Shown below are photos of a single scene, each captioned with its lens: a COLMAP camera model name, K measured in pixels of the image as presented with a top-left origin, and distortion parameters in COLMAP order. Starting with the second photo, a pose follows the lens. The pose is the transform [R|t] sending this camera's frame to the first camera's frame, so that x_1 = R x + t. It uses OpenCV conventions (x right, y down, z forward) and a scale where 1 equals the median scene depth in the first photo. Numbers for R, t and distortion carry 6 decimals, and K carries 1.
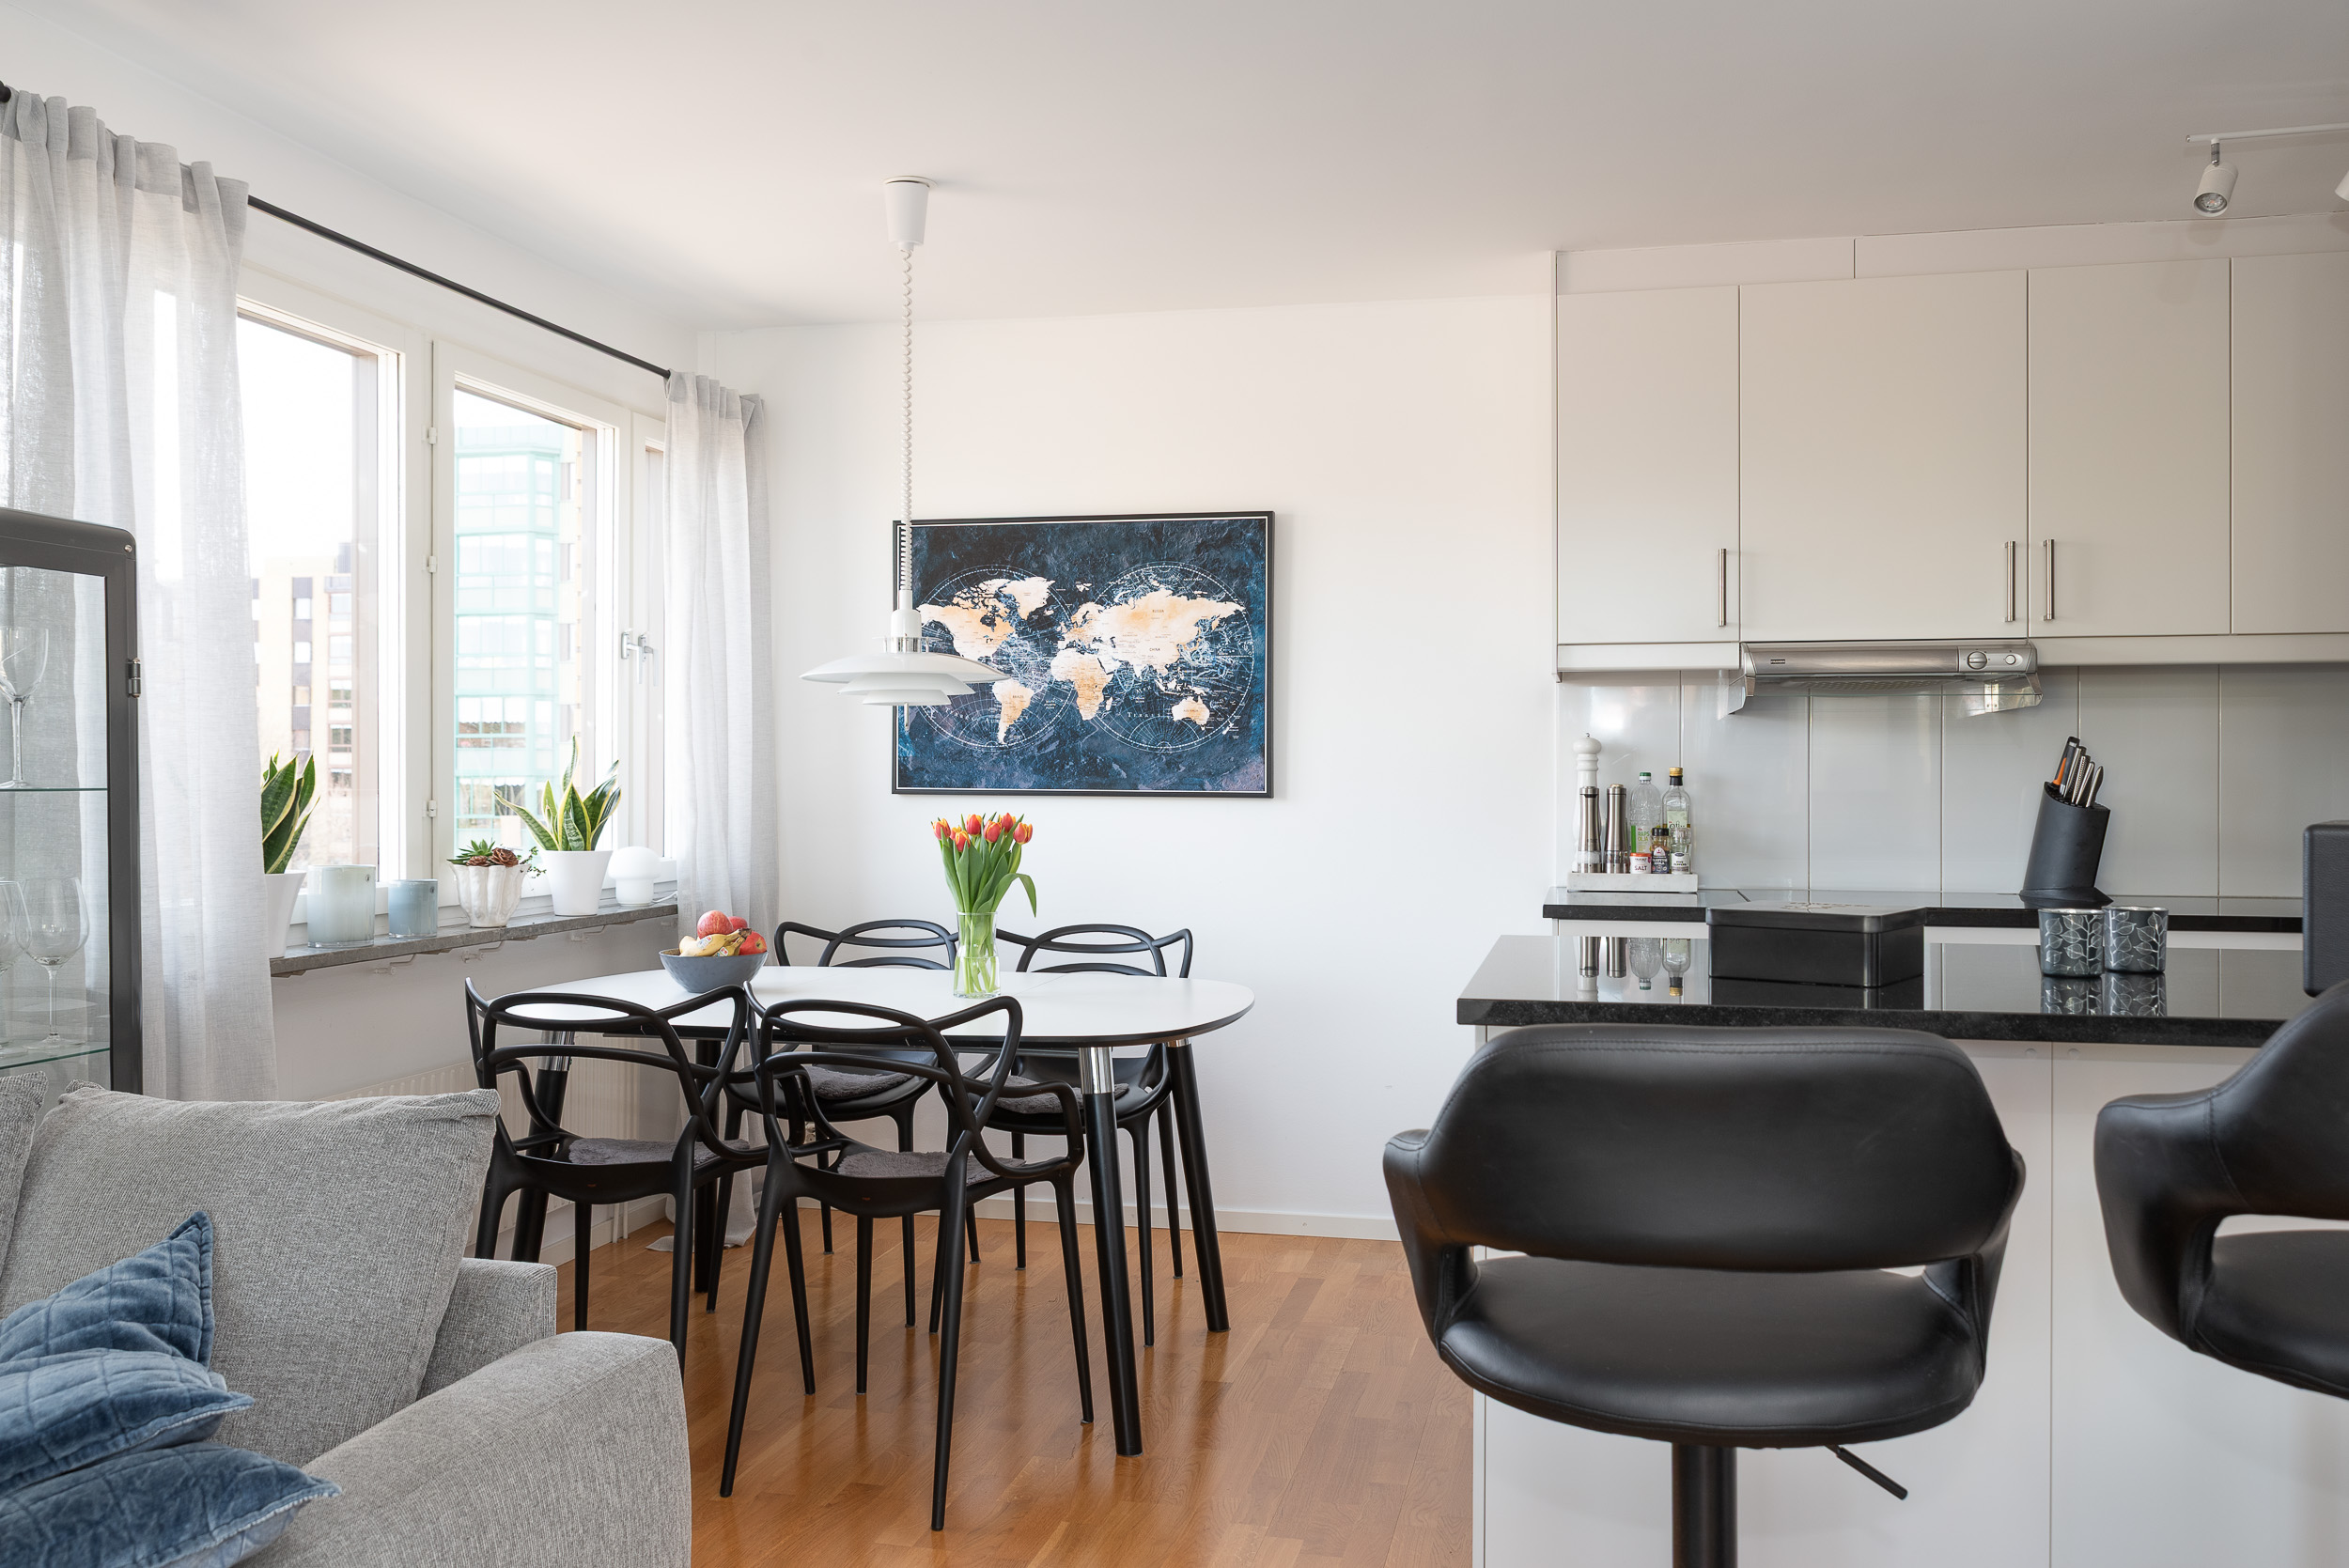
lens RADIAL K [[1882.7, 0, 1170.4], [0, 1882.7, 782.4], [0, 0, 1]] dist [-0.023237, 0.029711]
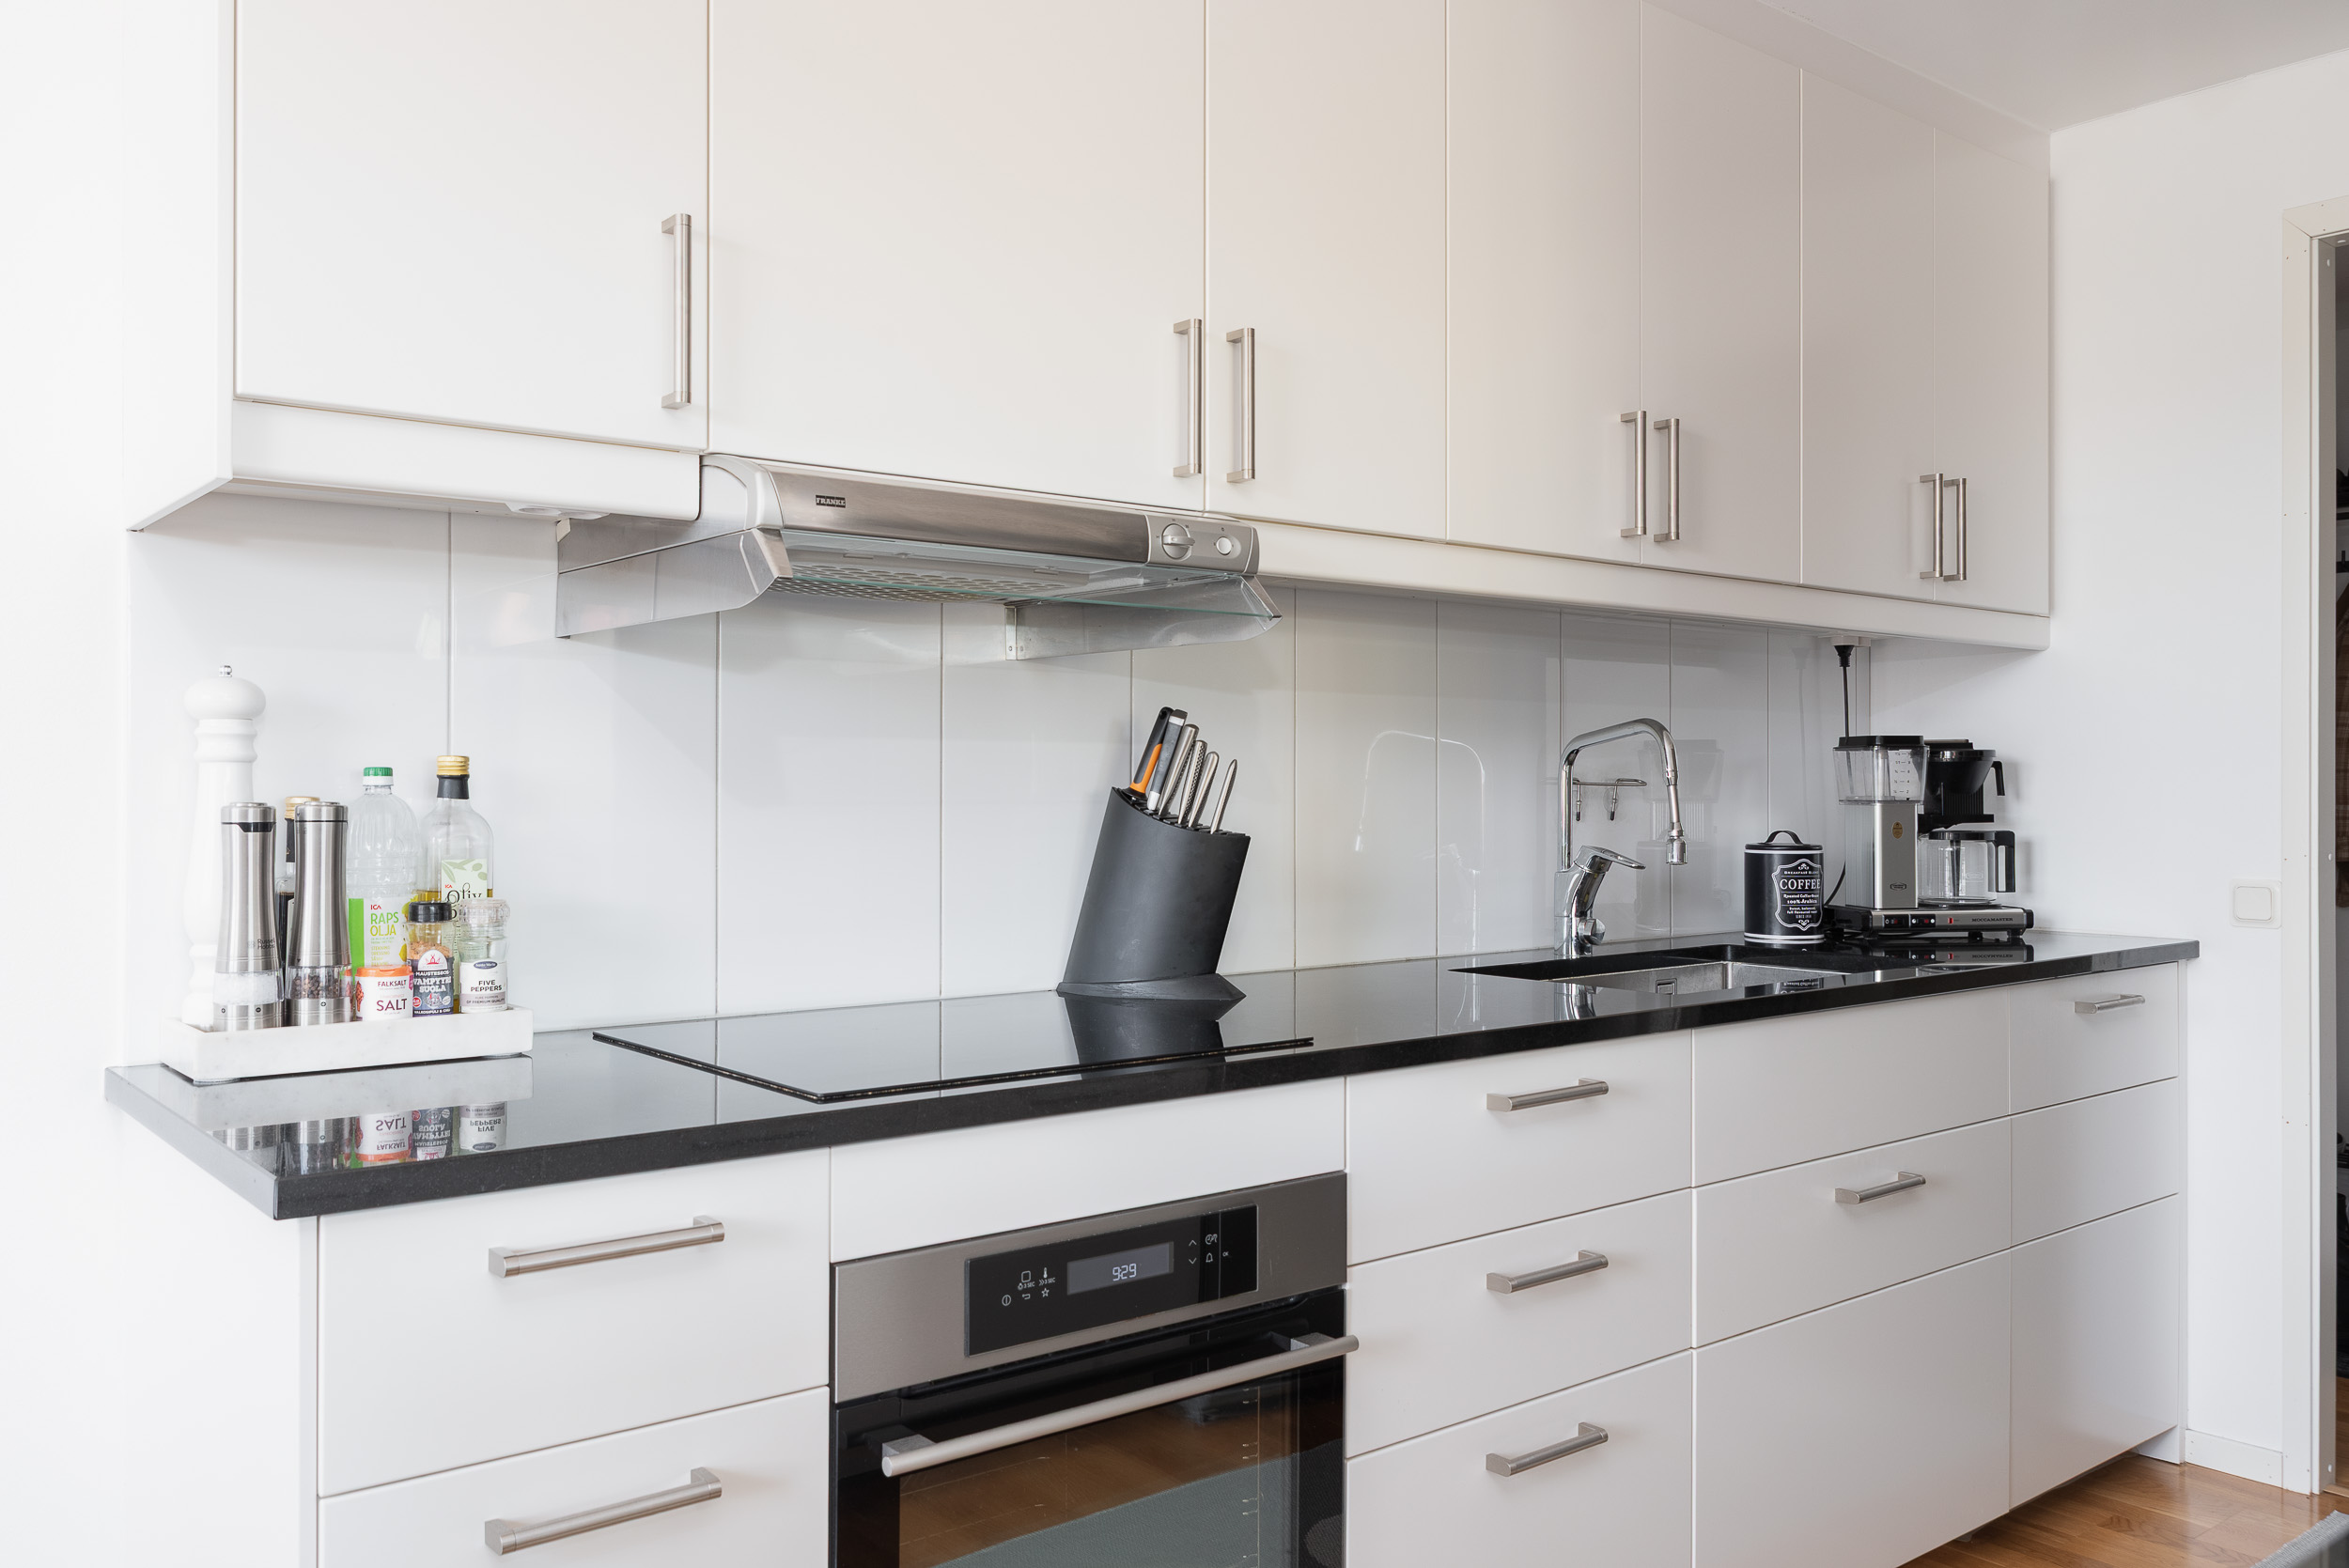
lens RADIAL K [[1882.7, 0, 1175.9], [0, 1882.7, 772.5], [0, 0, 1]] dist [-0.023237, 0.029711]
pose [[0.617359, 0.001273, 0.786680, 0.038417], [0.000914, 0.999997, -0.002335, -0.003027], [-0.786681, 0.002160, 0.617356, 0.619258]]
